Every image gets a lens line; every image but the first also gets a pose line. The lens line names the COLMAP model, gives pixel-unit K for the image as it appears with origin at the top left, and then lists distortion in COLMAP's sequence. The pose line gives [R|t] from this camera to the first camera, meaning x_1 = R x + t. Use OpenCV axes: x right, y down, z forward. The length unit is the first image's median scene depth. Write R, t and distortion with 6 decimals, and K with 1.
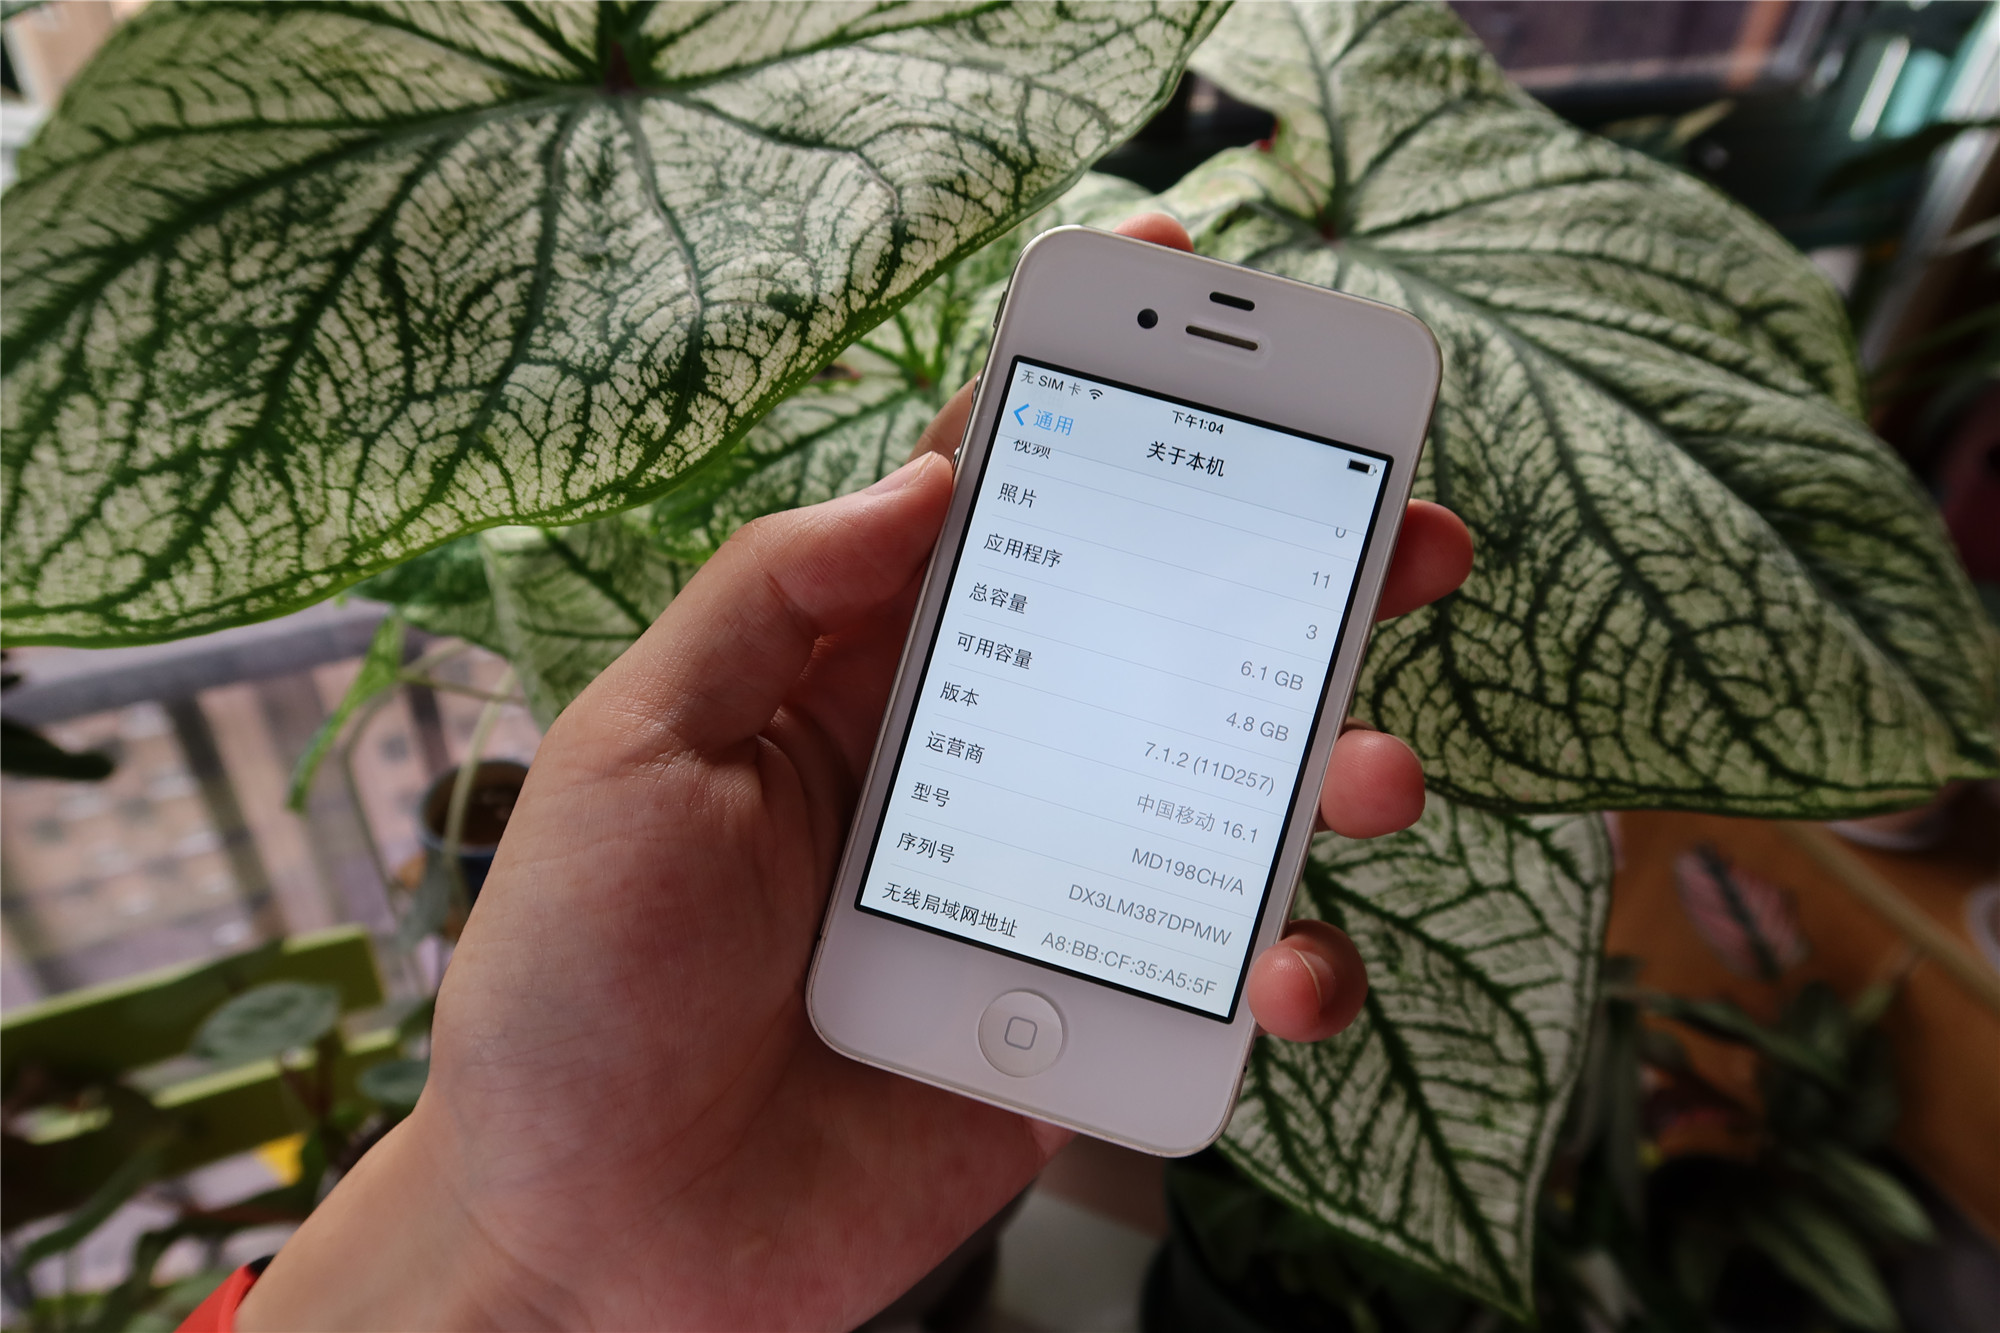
lens RADIAL K [[1385.3, 0, 997.0], [0, 1385.3, 676.5], [0, 0, 1]] dist [-0.034798, 0.022449]
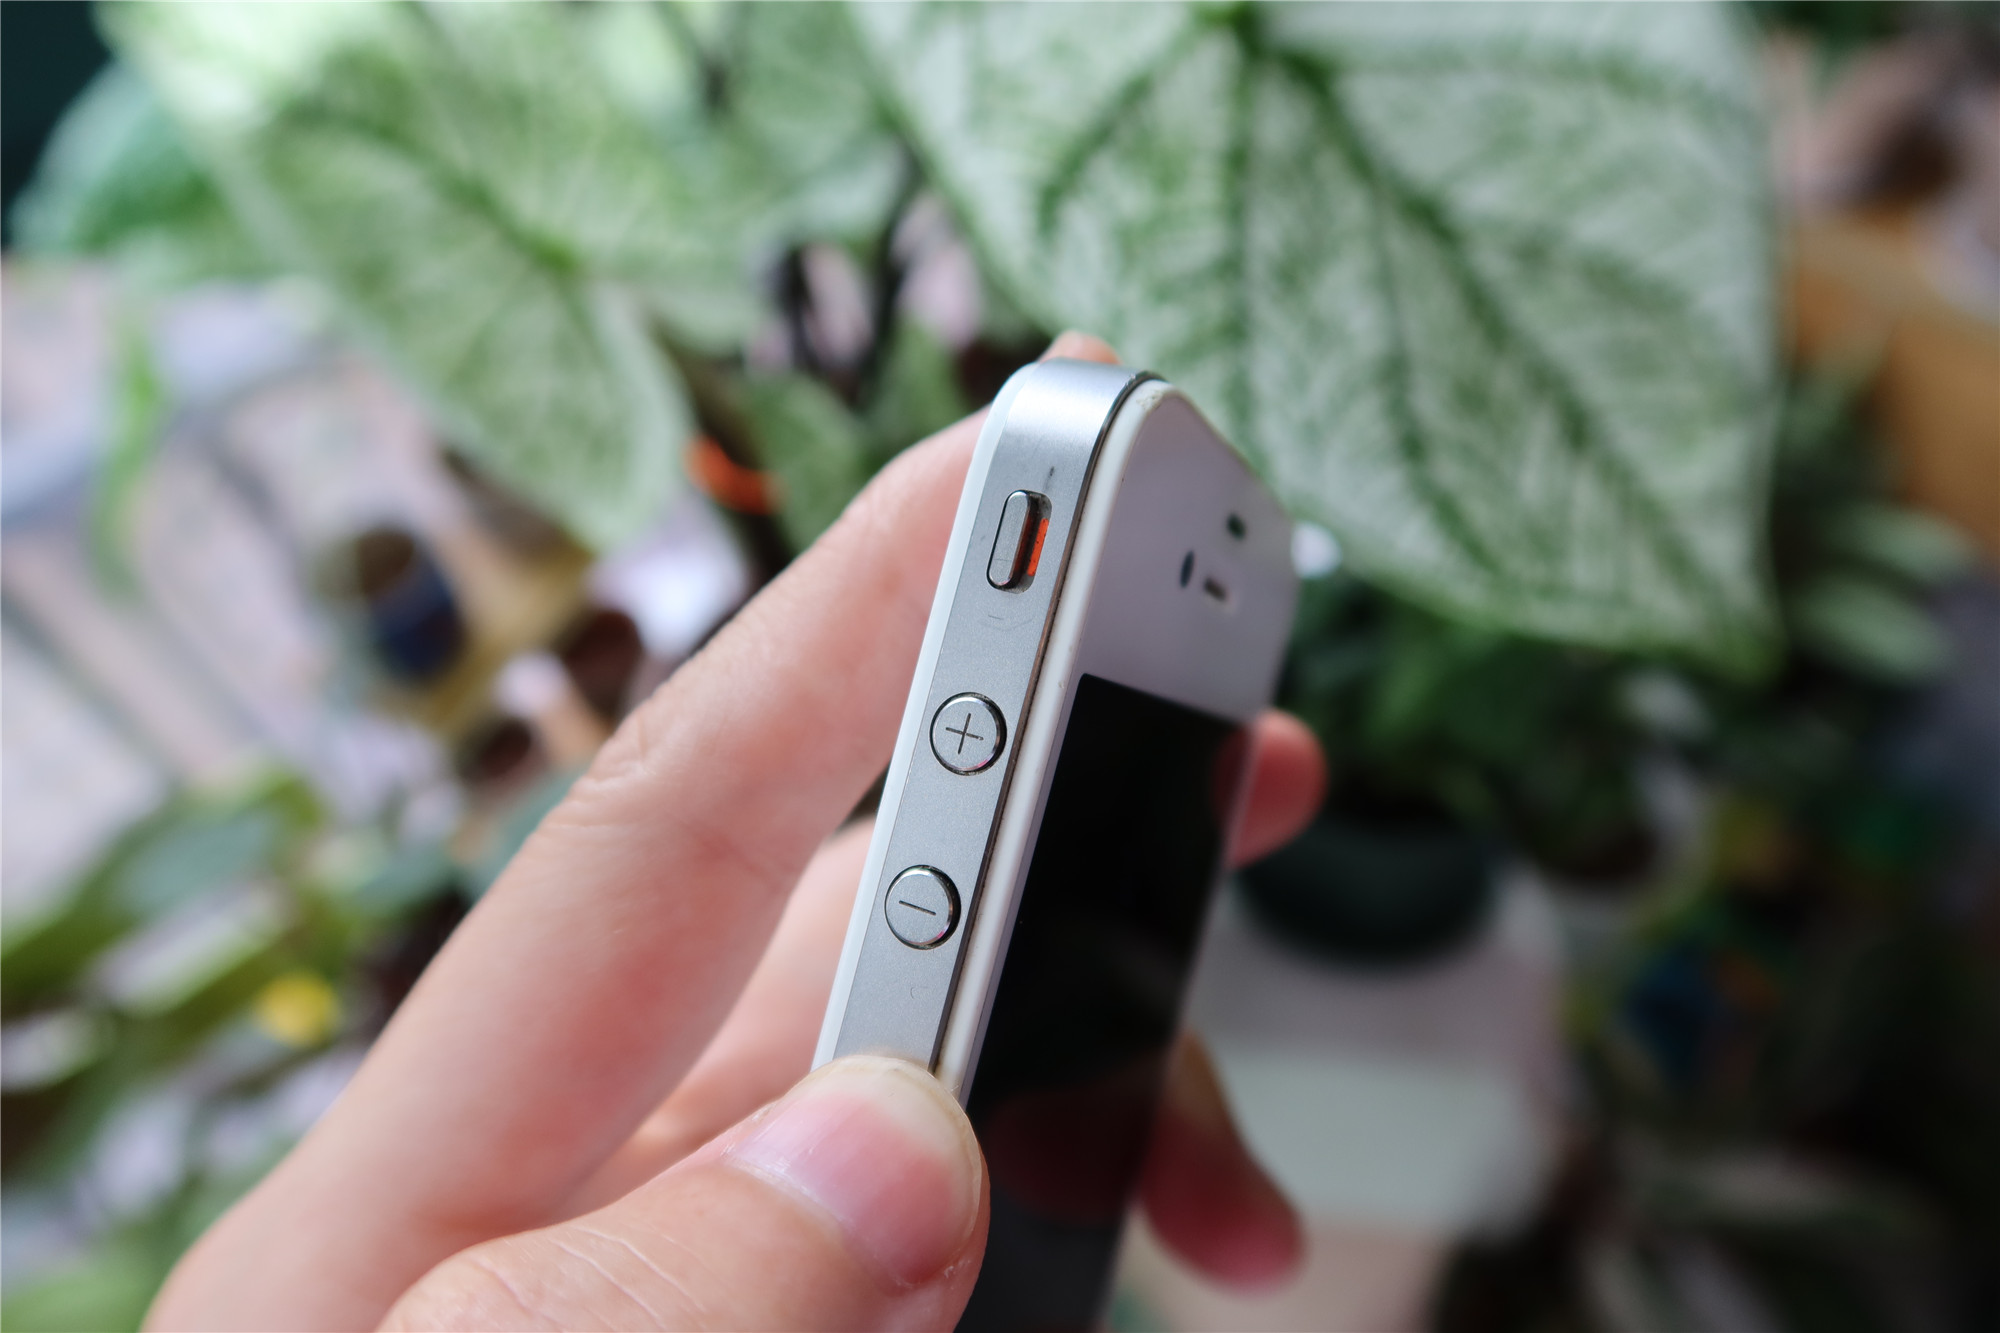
lens RADIAL K [[1352.1, 0, 1007.4], [0, 1352.1, 660.2], [0, 0, 1]] dist [-0.031765, 0.000988]
pose [[0.956925, -0.285599, 0.052220, -0.172707], [0.268309, 0.938628, 0.216768, 0.275906], [-0.110924, -0.193420, 0.974825, 0.445790]]
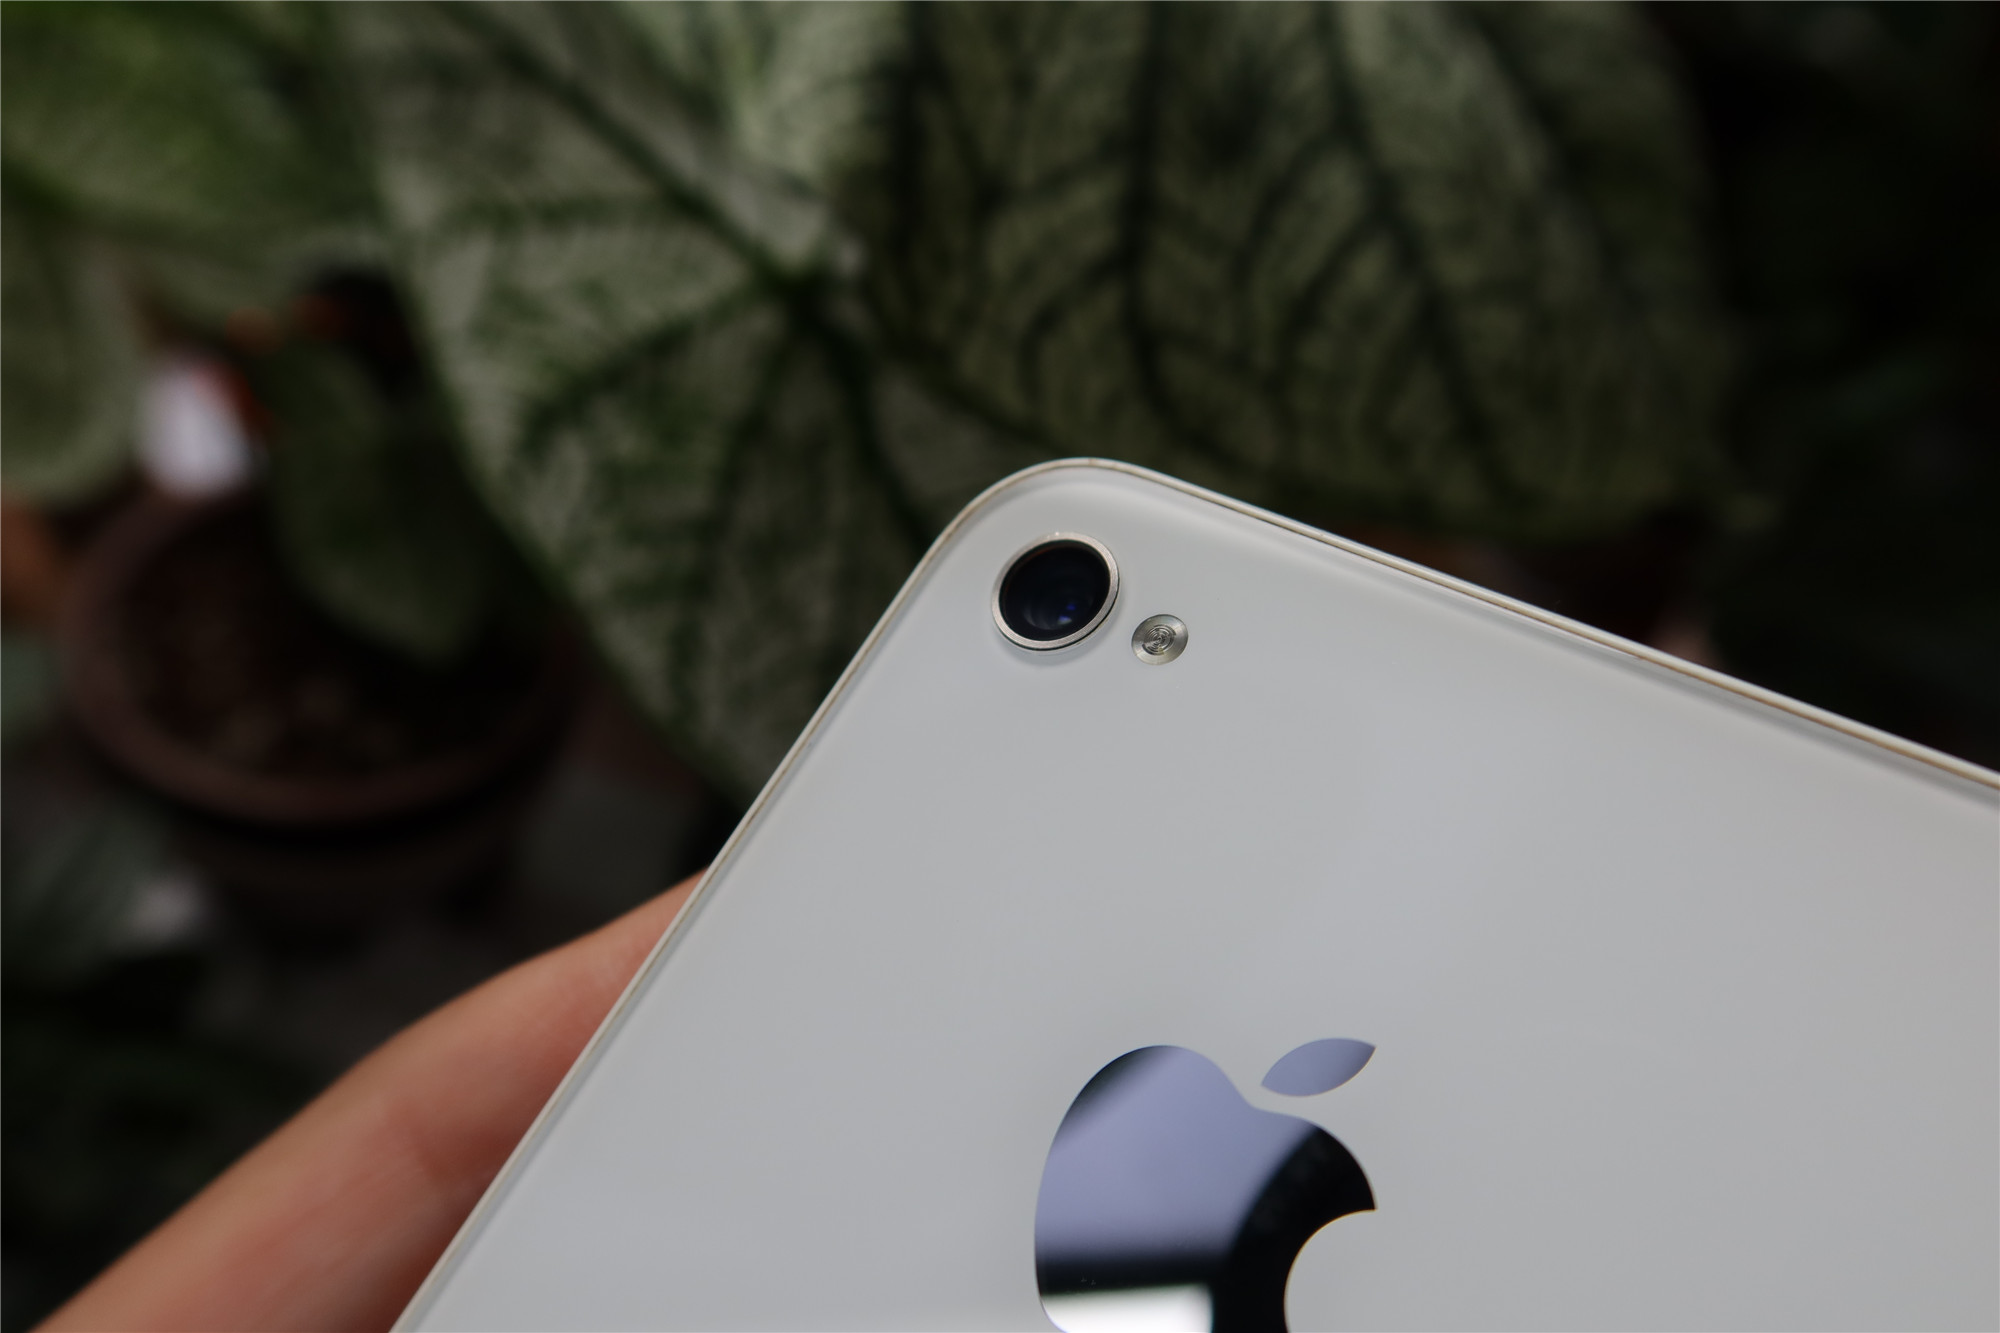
lens RADIAL K [[1352.1, 0, 1007.4], [0, 1352.1, 660.2], [0, 0, 1]] dist [-0.031765, 0.000988]
pose [[0.949759, 0.005990, 0.312924, 0.064191], [-0.110659, 0.941666, 0.317838, -0.066217], [-0.292766, -0.336497, 0.895018, 0.434784]]
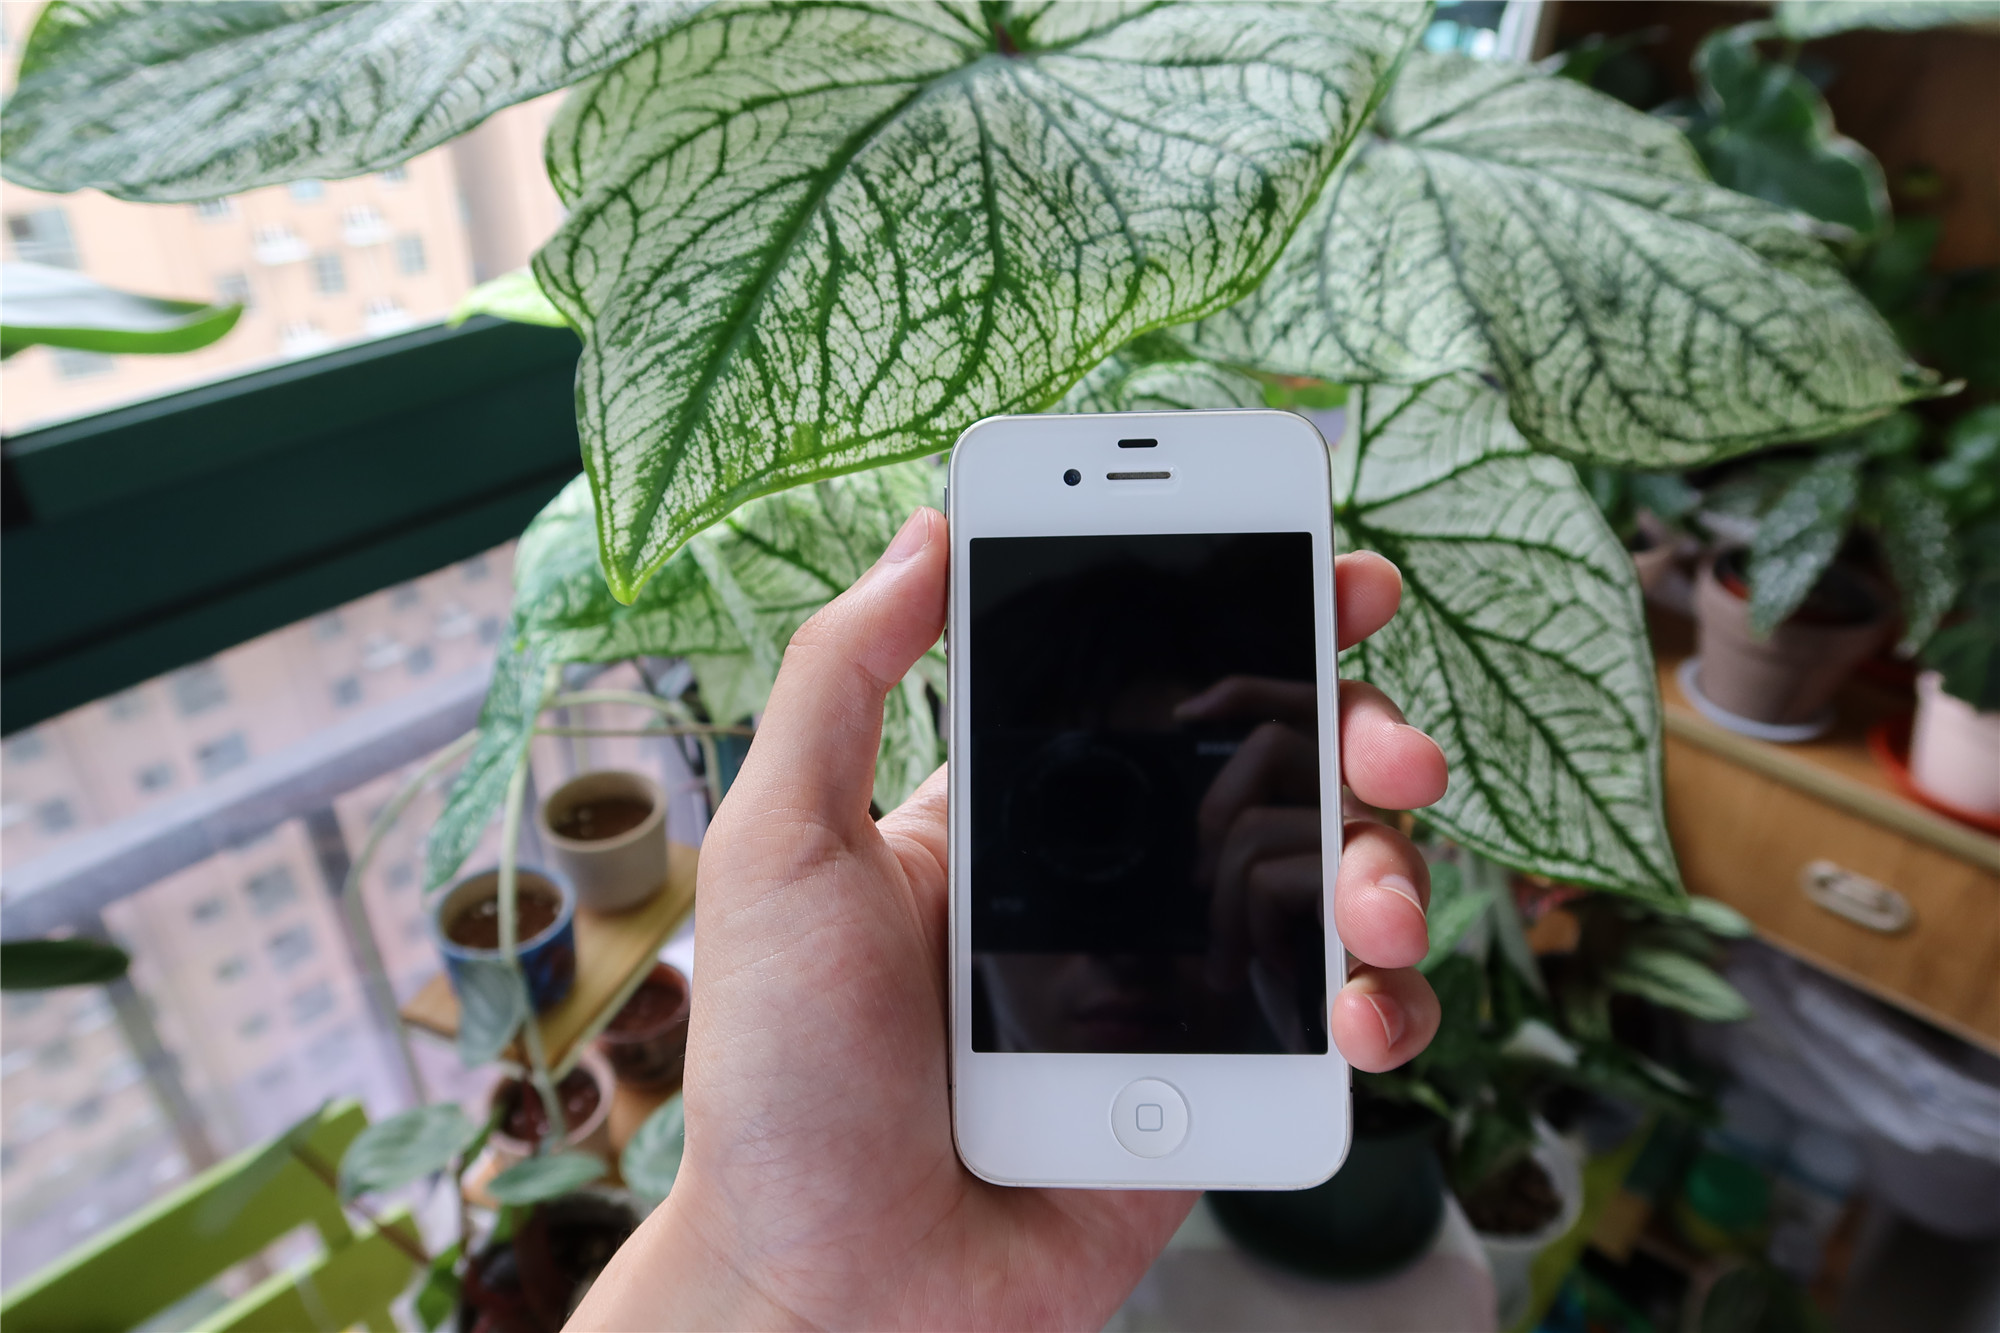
lens RADIAL K [[1394.1, 0, 986.4], [0, 1394.1, 667.0], [0, 0, 1]] dist [-0.020287, -0.002376]
pose [[0.931073, -0.227162, 0.285483, -0.997572], [0.252260, 0.966155, -0.053940, 0.251184], [-0.263568, 0.122237, 0.956865, -0.237770]]
